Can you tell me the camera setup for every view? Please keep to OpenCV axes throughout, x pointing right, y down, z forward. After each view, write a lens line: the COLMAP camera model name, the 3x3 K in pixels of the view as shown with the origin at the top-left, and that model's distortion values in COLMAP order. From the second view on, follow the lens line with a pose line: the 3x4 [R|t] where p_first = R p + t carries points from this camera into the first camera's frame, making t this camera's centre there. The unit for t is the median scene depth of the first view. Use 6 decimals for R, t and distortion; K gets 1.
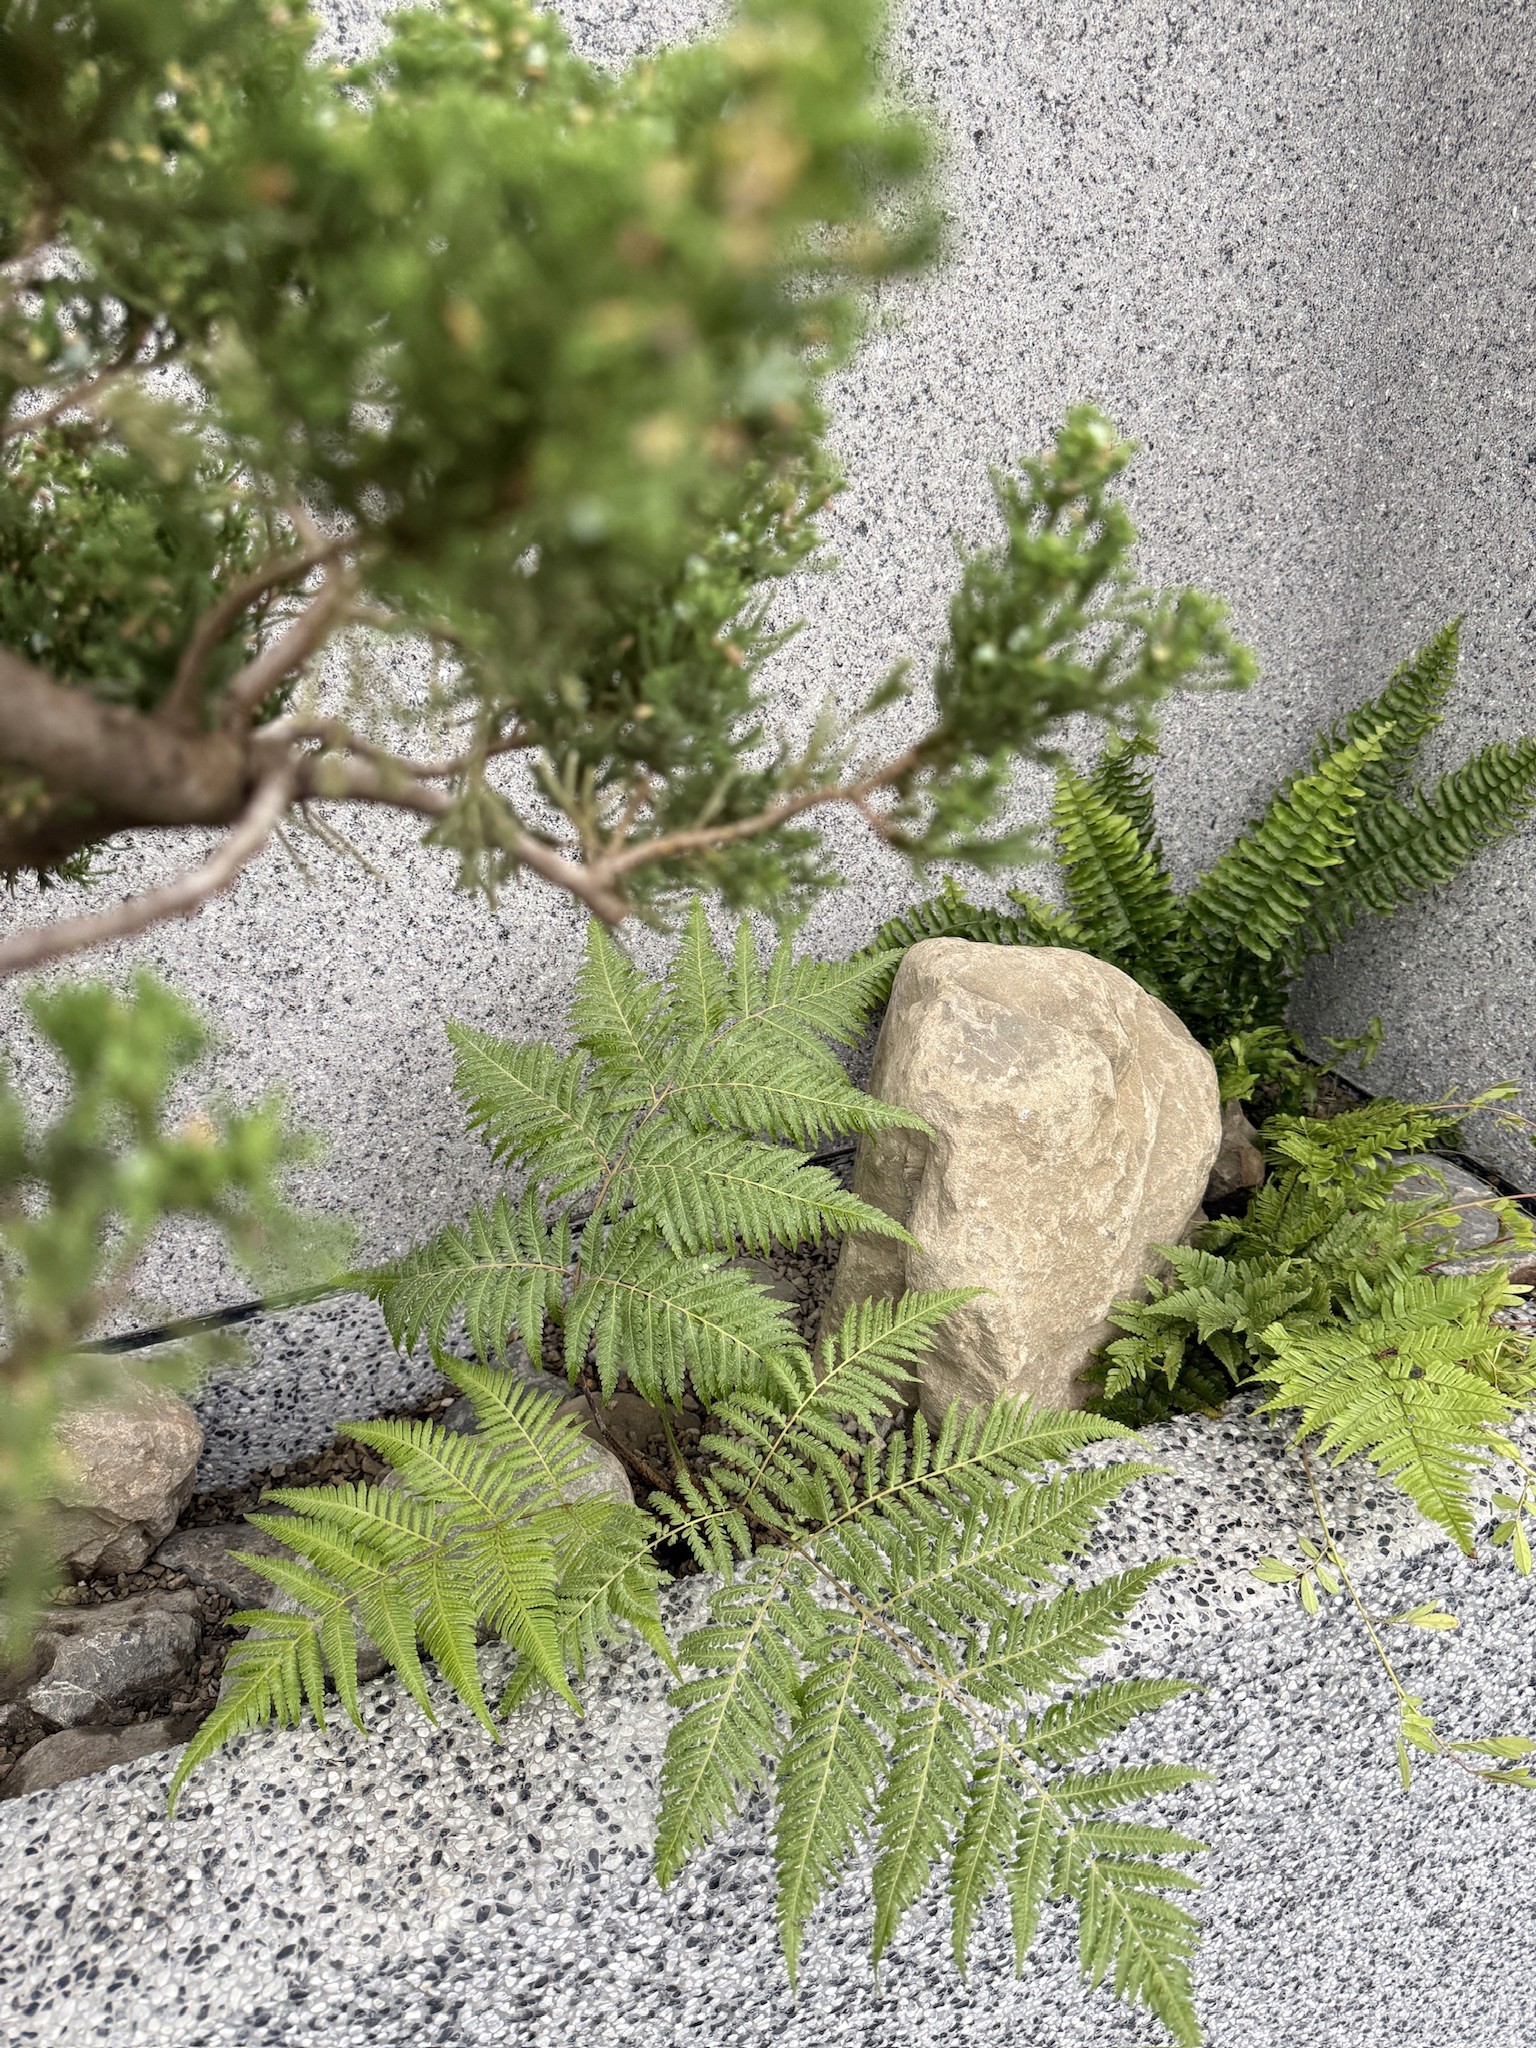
lens RADIAL K [[1442.7, 0, 768.0], [0, 1442.7, 1024.0], [0, 0, 1]] dist [0.134726, -0.243951]
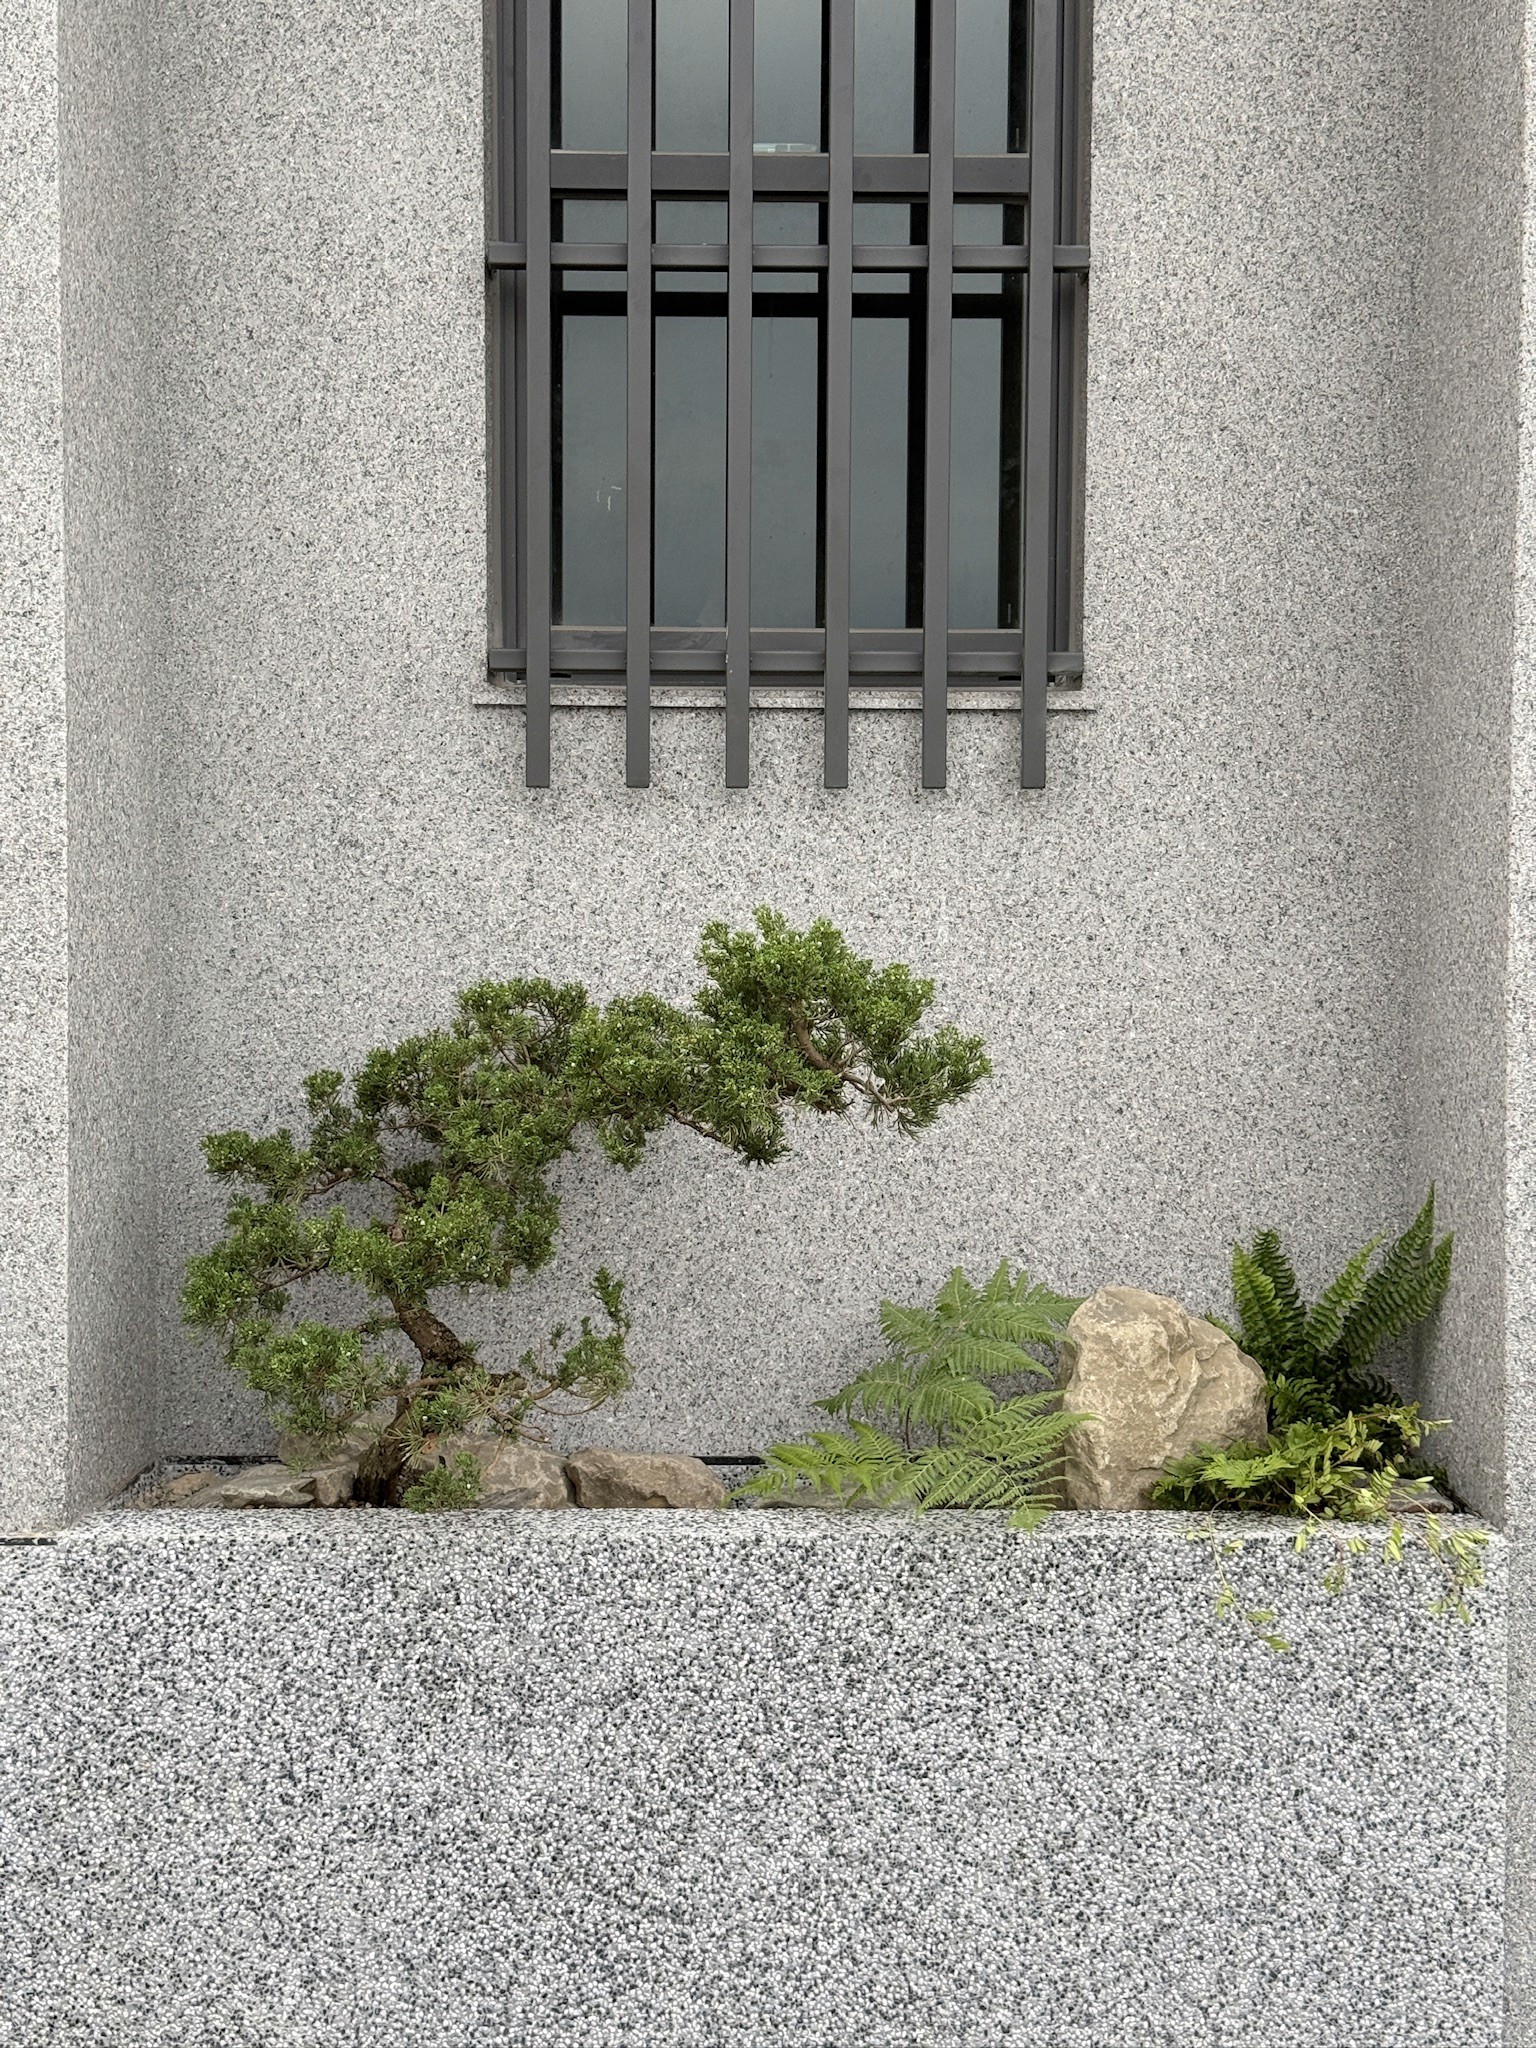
lens RADIAL K [[2820.4, 0, 768.0], [0, 2820.4, 1024.0], [0, 0, 1]] dist [0.126977, -0.006559]
pose [[0.936392, 0.063102, -0.345237, 1.044854], [-0.201780, 0.901658, -0.382489, 1.270150], [0.287150, 0.427821, 0.857038, -2.822600]]
